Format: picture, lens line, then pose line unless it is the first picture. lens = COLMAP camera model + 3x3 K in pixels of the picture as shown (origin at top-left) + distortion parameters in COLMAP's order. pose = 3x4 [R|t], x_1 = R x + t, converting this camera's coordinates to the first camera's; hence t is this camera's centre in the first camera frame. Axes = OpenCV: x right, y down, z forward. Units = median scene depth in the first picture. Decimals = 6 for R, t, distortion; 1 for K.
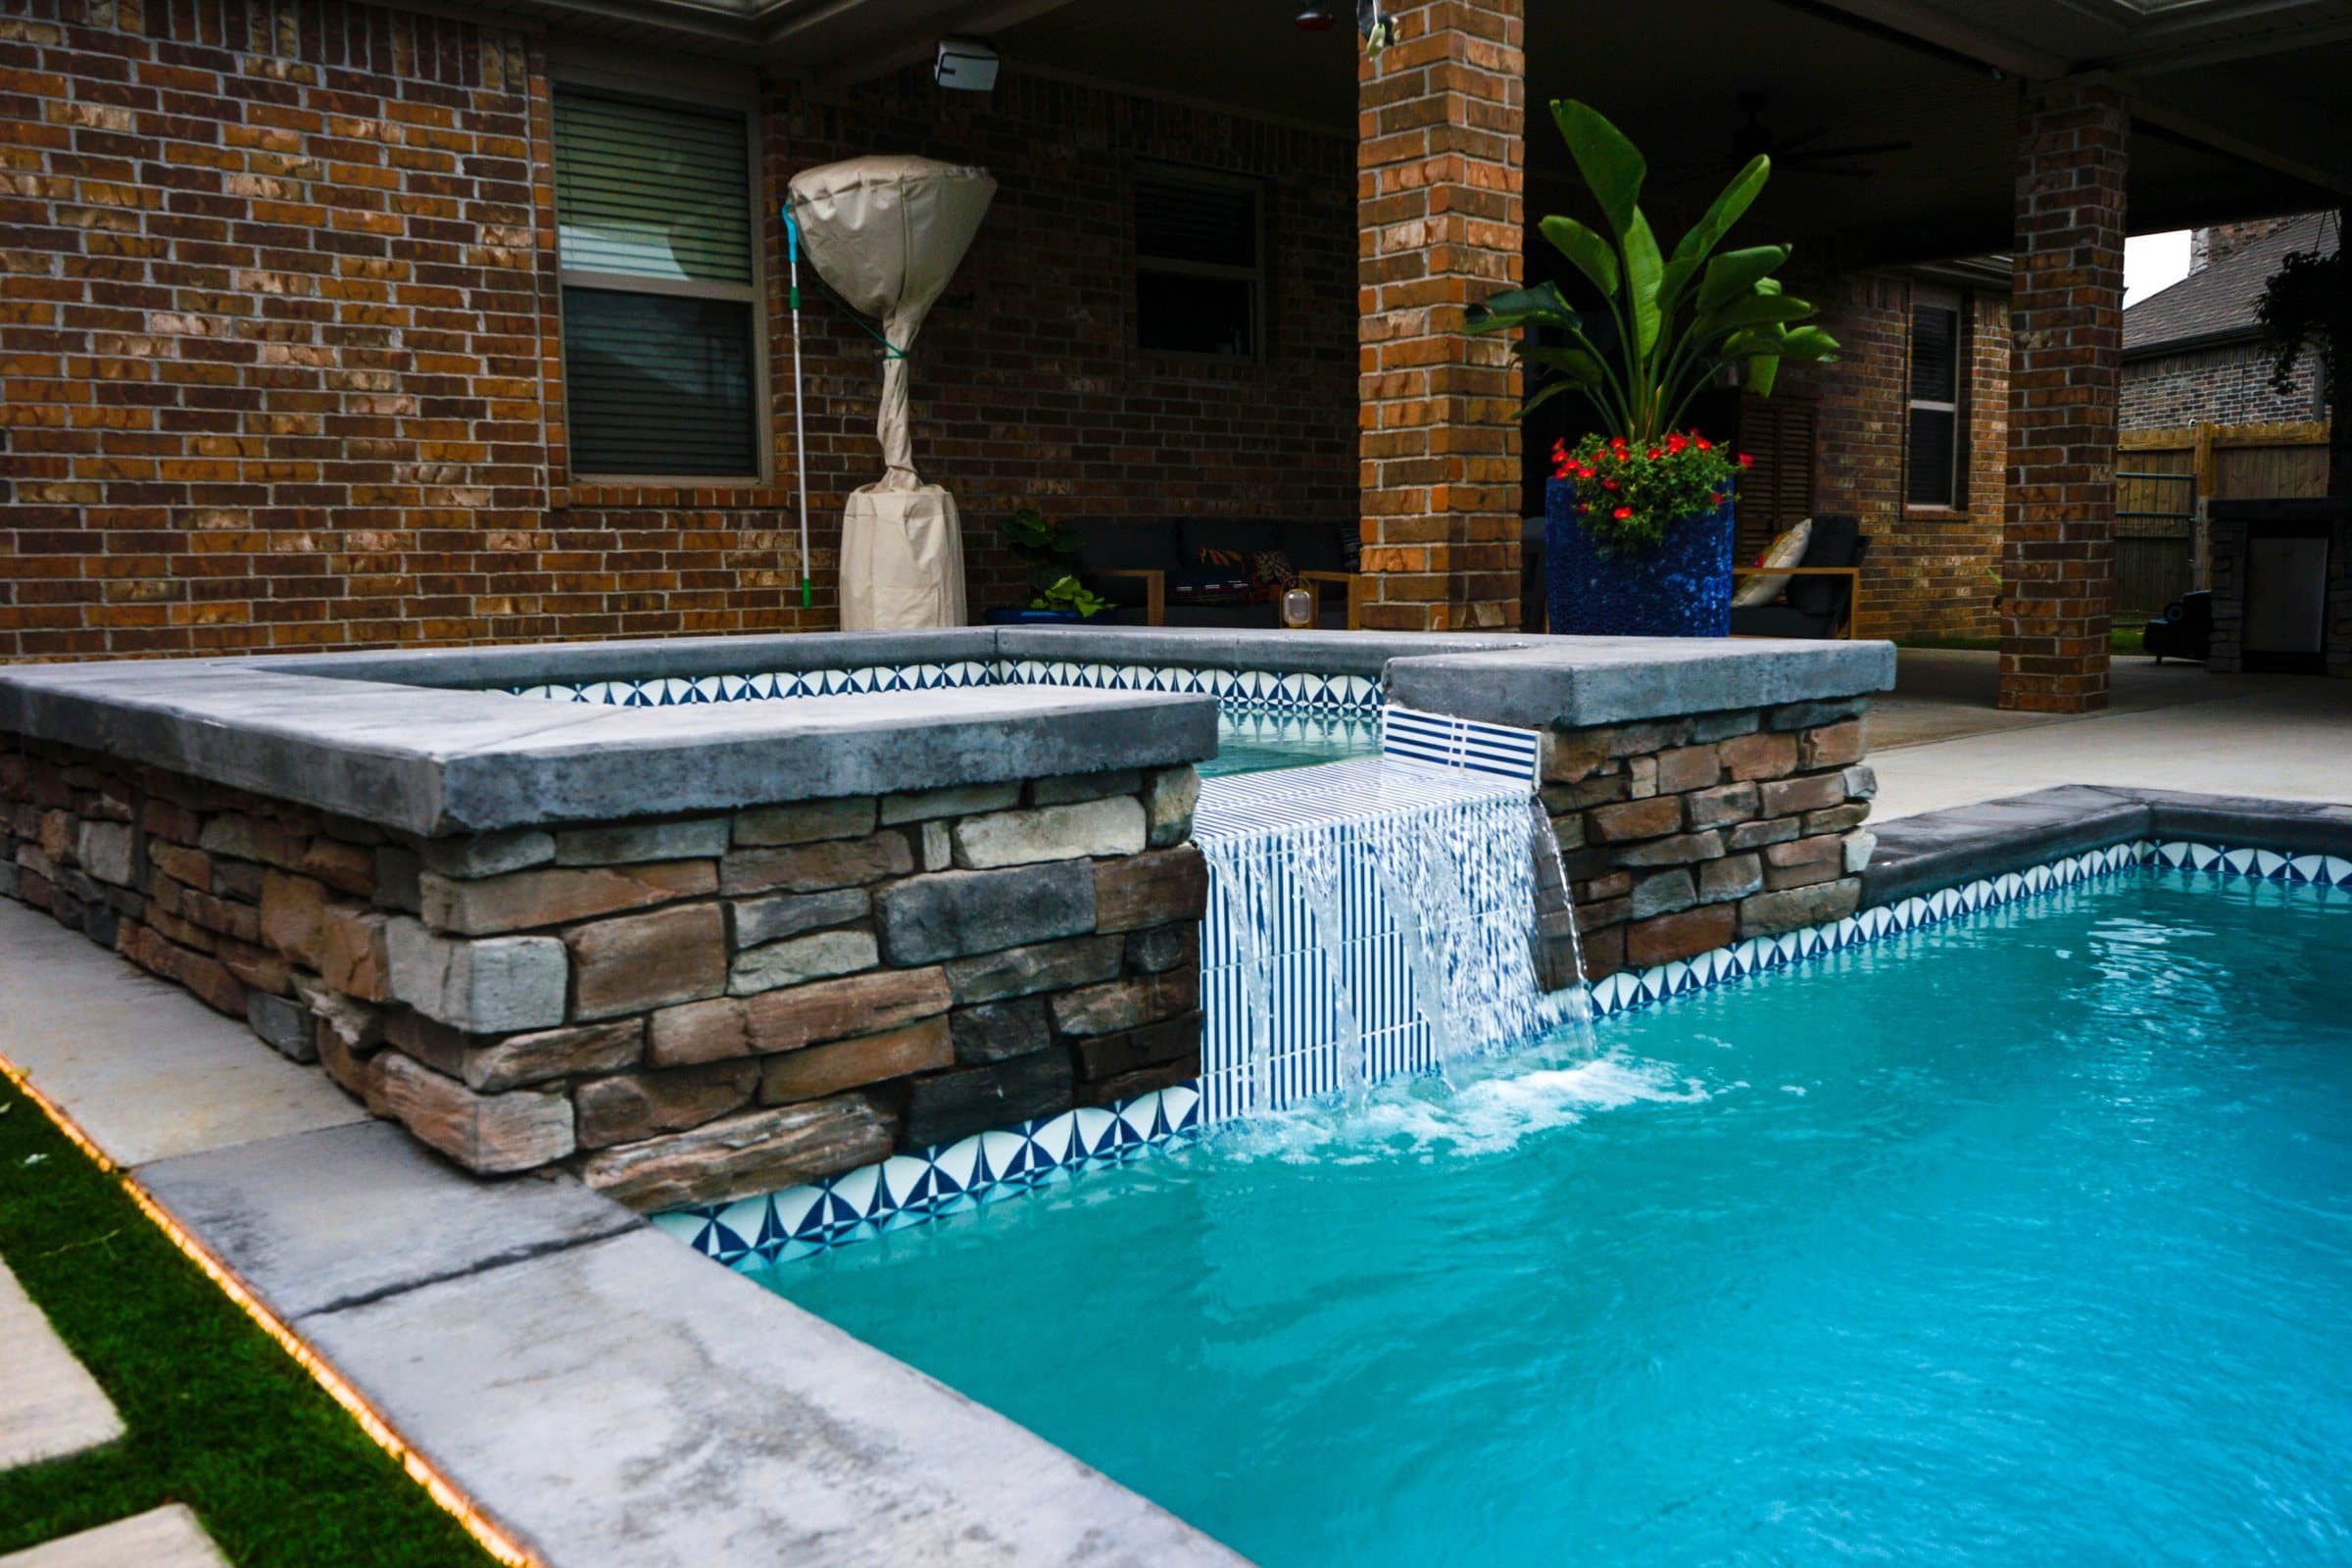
lens RADIAL K [[1870.9, 0, 1176.0], [0, 1870.9, 784.0], [0, 0, 1]] dist [-0.004397, 0.001232]
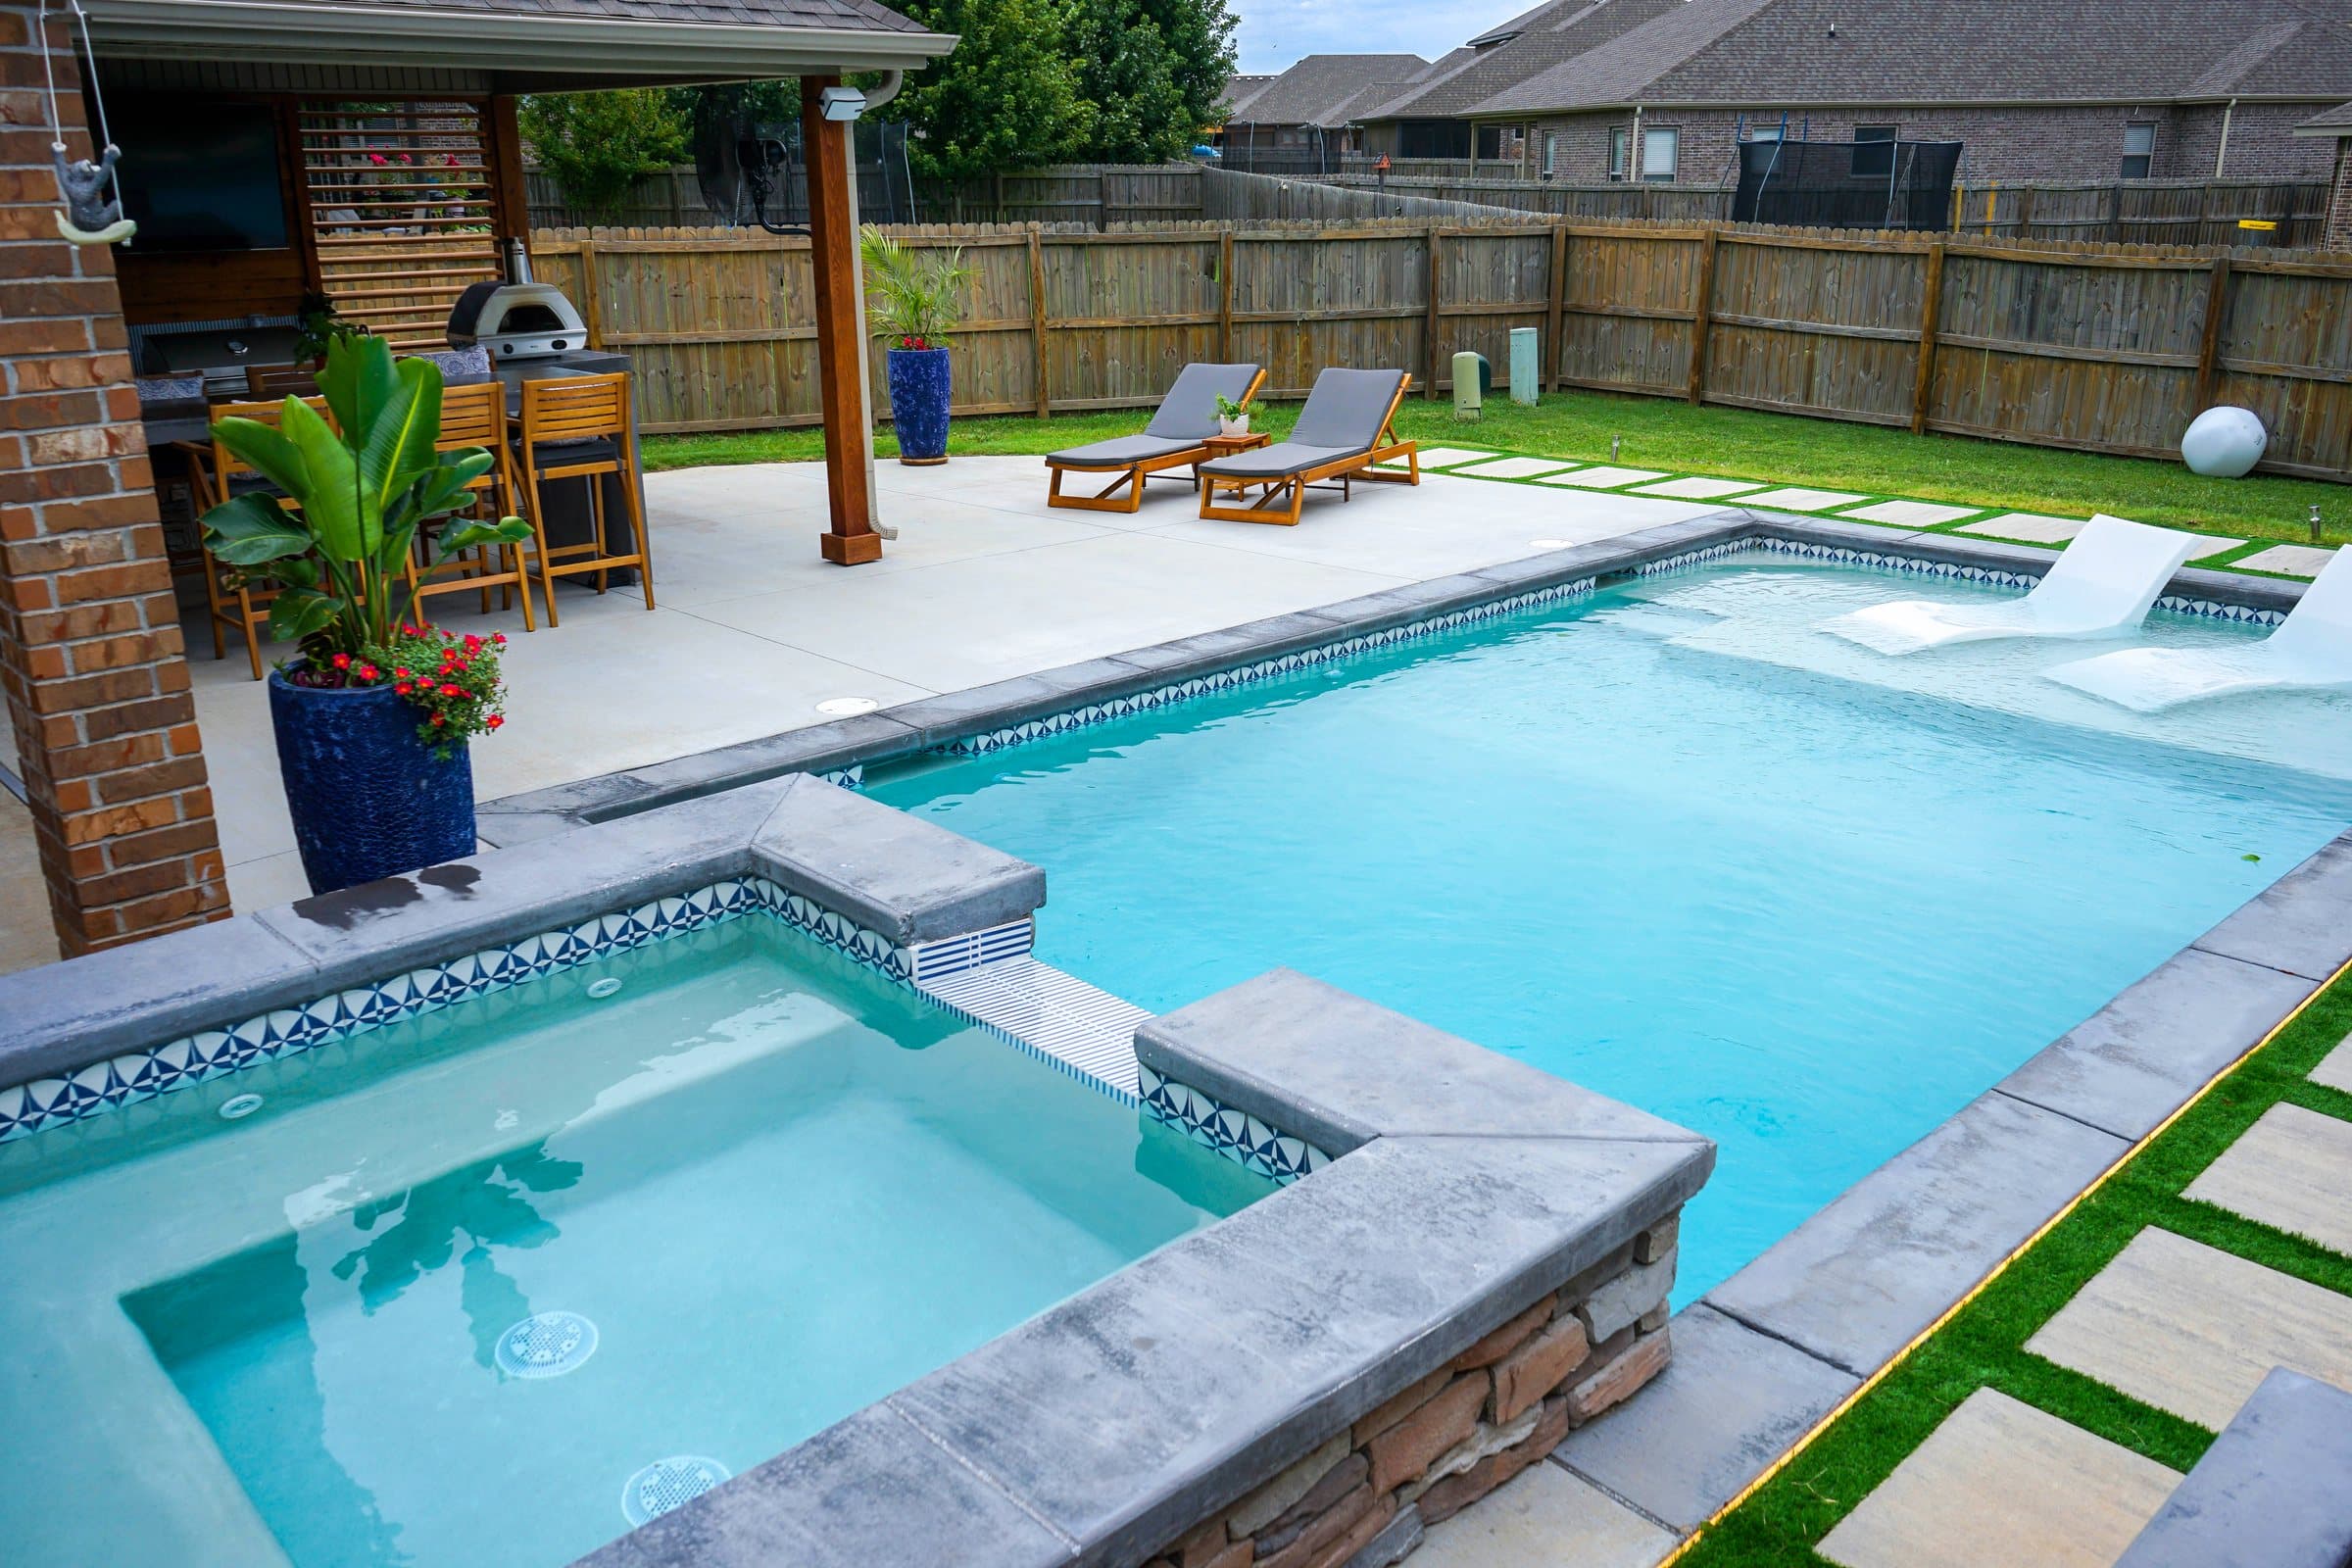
lens RADIAL K [[1870.9, 0, 1176.0], [0, 1870.9, 784.0], [0, 0, 1]] dist [-0.004397, 0.001232]
pose [[-0.034258, -0.297364, 0.954149, -0.719412], [0.122906, 0.946209, 0.299303, -0.338483], [-0.991827, 0.127524, 0.004133, 0.537758]]
